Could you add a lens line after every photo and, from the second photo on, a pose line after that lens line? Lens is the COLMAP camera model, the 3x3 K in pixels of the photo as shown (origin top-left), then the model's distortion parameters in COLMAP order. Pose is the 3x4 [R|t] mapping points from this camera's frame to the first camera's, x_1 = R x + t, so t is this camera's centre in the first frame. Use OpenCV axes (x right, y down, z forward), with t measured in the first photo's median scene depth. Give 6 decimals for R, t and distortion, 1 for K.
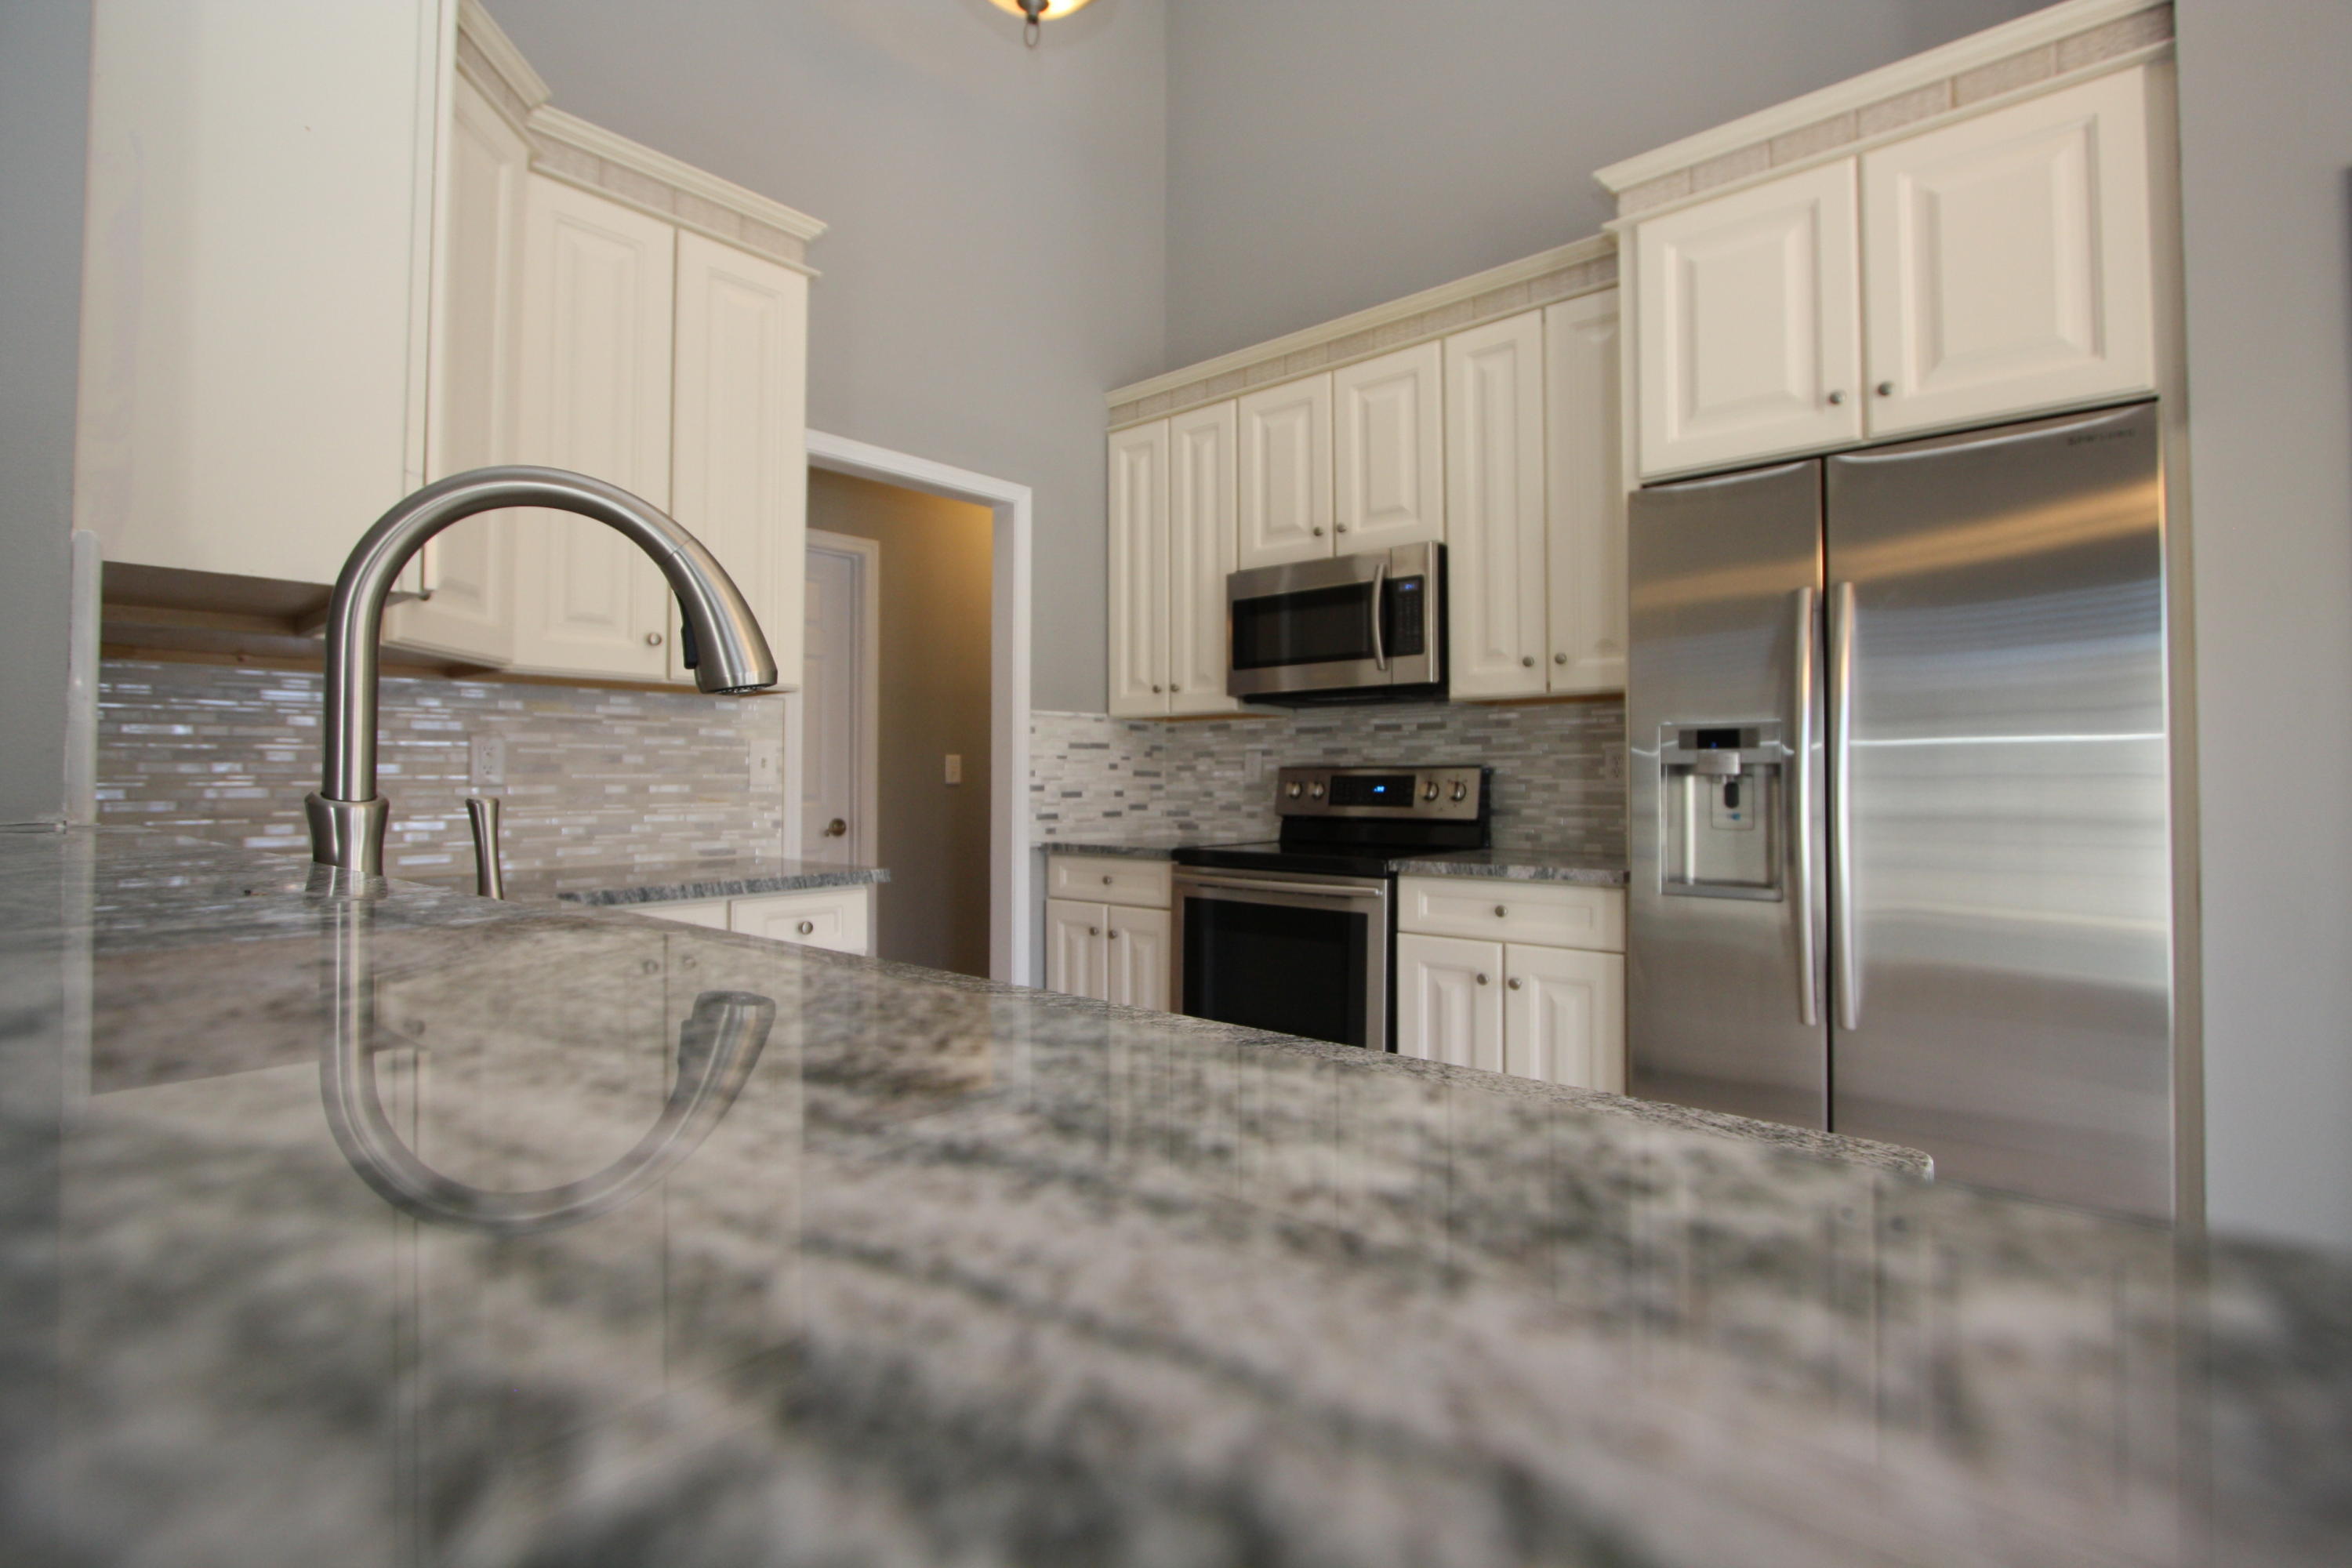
lens RADIAL K [[1082.5, 0, 1187.2], [0, 1082.5, 774.0], [0, 0, 1]] dist [-0.013694, 0.001531]
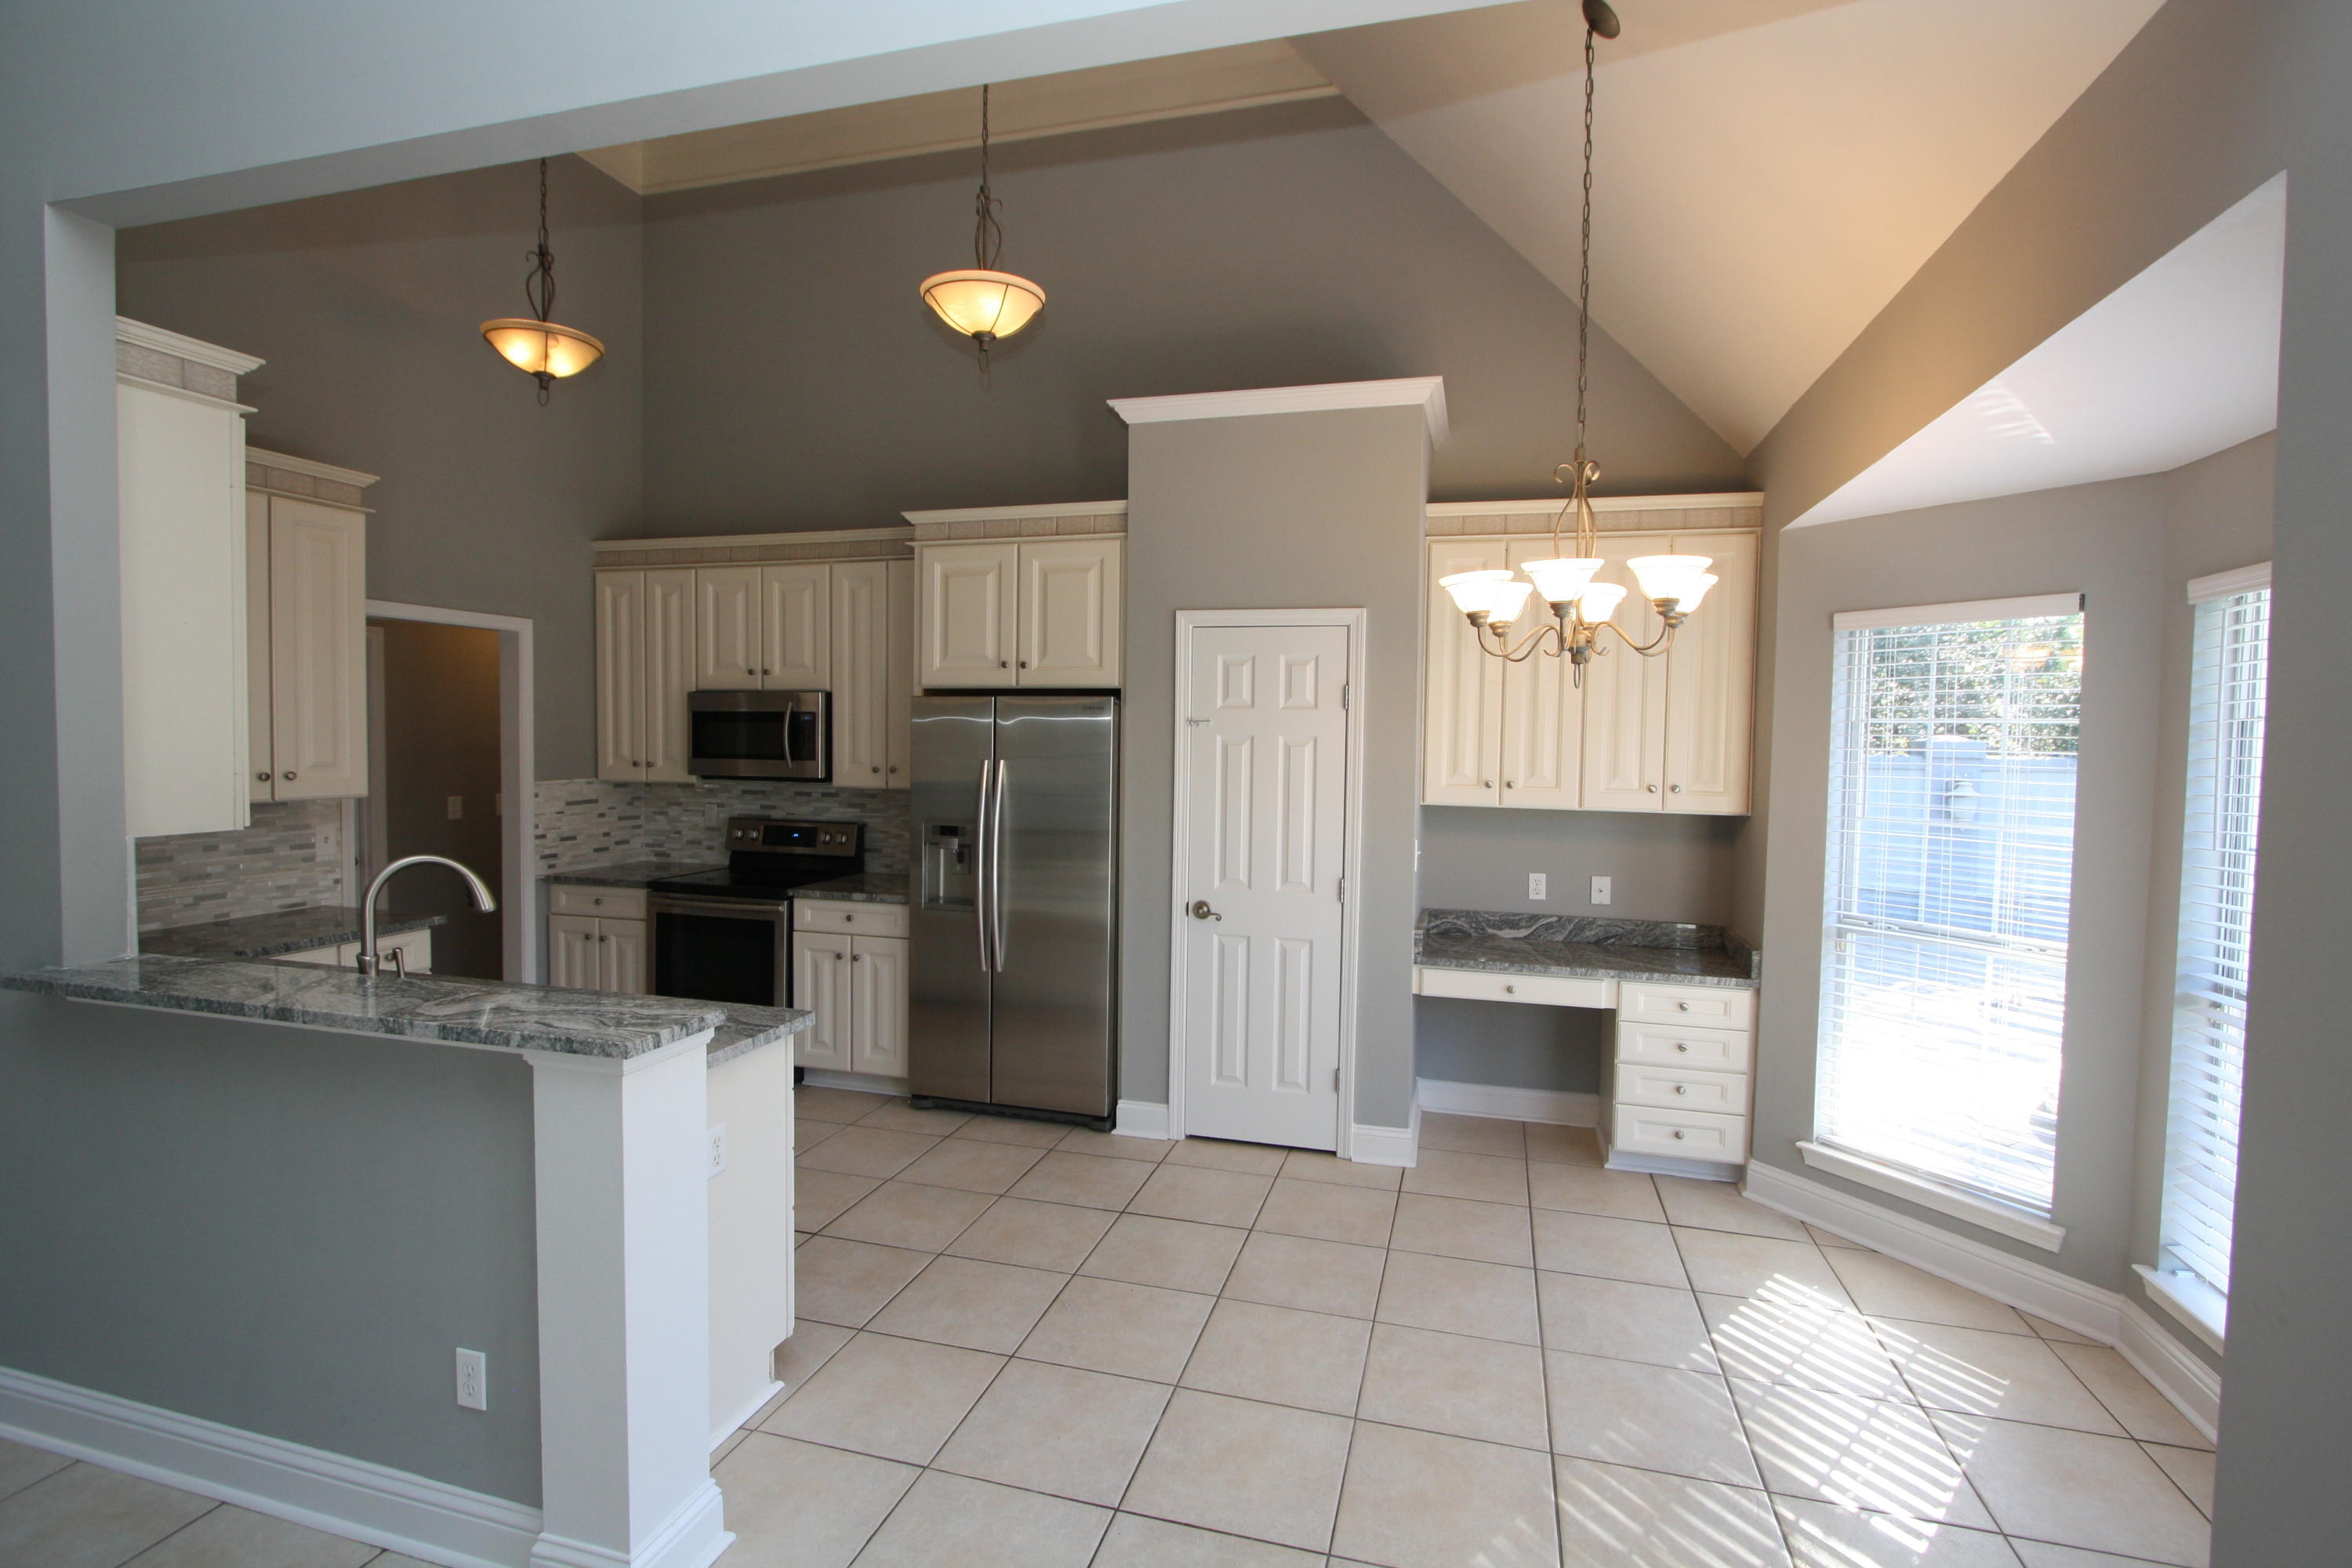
lens RADIAL K [[1082.5, 0, 1187.2], [0, 1082.5, 774.0], [0, 0, 1]] dist [-0.013694, 0.001531]
pose [[0.906855, -0.003537, 0.421427, 0.035252], [-0.015853, 0.998971, 0.042499, -0.154223], [-0.421144, -0.045221, 0.905866, -0.663863]]
